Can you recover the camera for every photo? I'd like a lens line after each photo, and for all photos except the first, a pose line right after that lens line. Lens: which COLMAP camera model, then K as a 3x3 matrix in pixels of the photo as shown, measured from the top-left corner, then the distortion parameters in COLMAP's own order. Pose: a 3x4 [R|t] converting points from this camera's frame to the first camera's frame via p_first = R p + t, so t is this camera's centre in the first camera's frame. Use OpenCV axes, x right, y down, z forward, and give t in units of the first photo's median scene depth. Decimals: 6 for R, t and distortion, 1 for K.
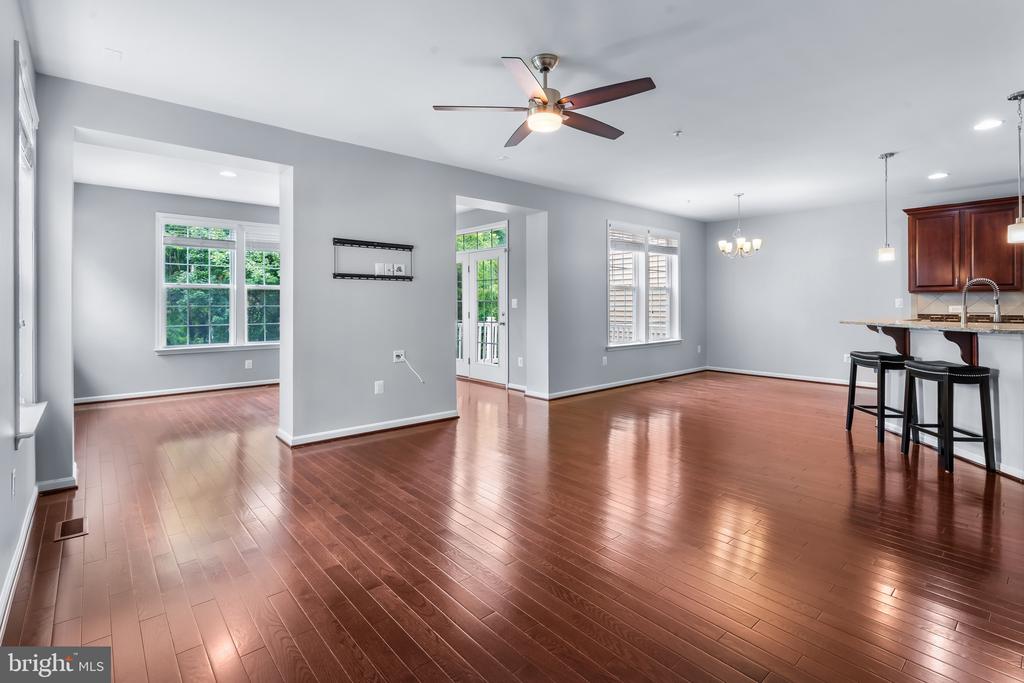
lens RADIAL K [[479.5, 0, 511.7], [0, 479.5, 305.6], [0, 0, 1]] dist [0.002954, 0.000631]
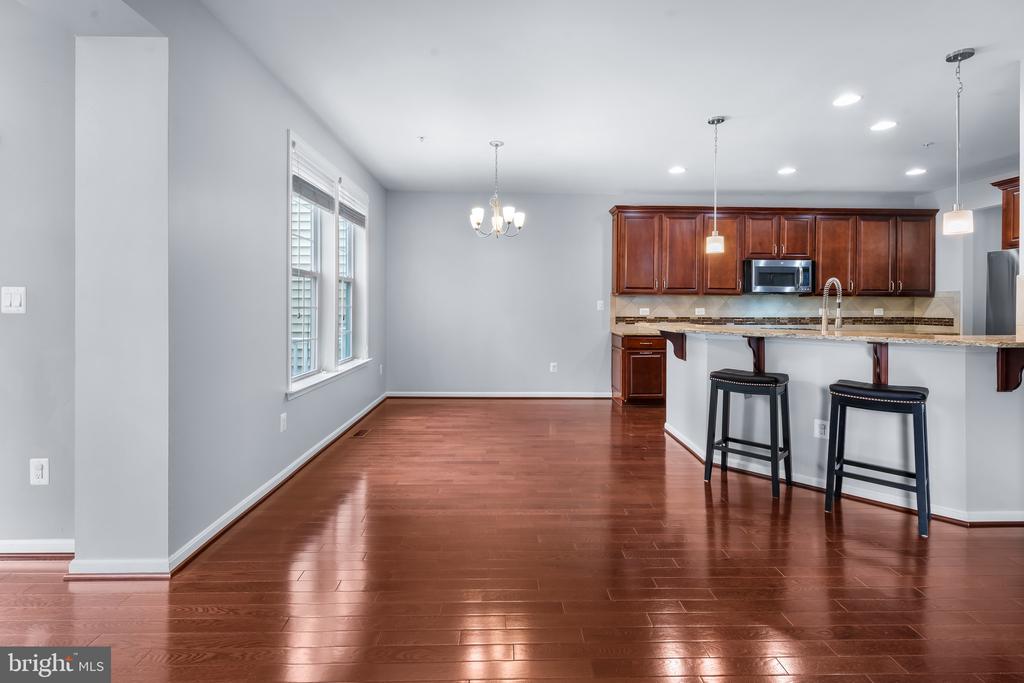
lens RADIAL K [[479.5, 0, 511.7], [0, 479.5, 305.6], [0, 0, 1]] dist [0.002954, 0.000631]
pose [[0.637715, 0.003028, 0.770267, -0.048448], [-0.002796, 0.999995, -0.001617, -0.003292], [-0.770268, -0.001122, 0.637720, 0.773746]]
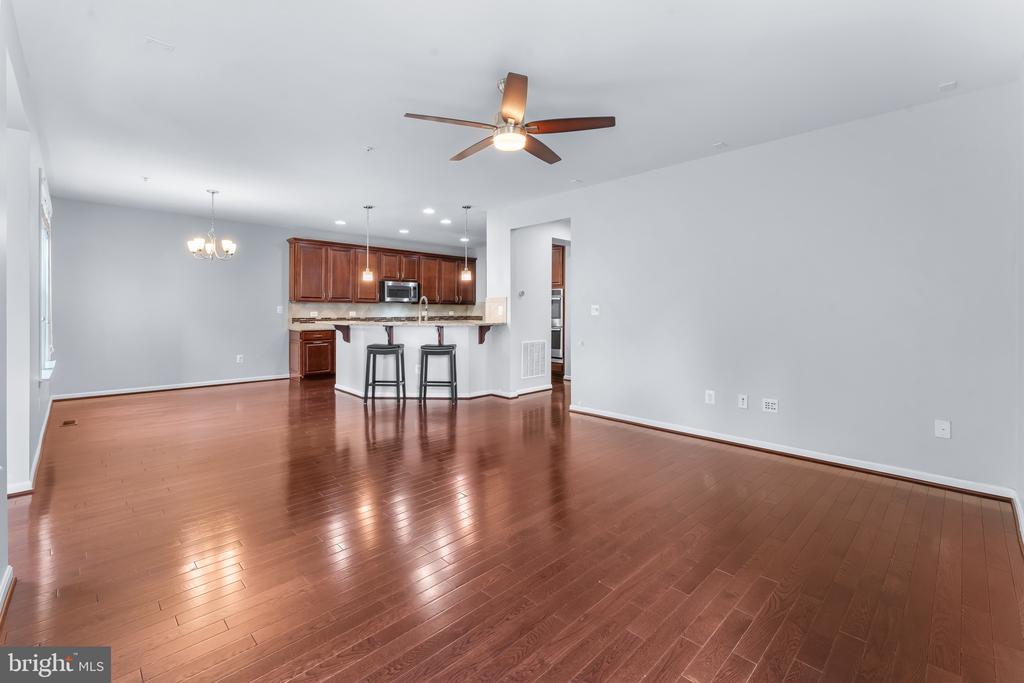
lens RADIAL K [[447.1, 0, 514.3], [0, 447.1, 310.1], [0, 0, 1]] dist [0.000455, 0.000102]
pose [[-0.063508, 0.001734, 0.997980, -0.595737], [0.001081, 0.999998, -0.001669, -0.001920], [-0.997981, 0.000973, -0.063510, 0.666608]]
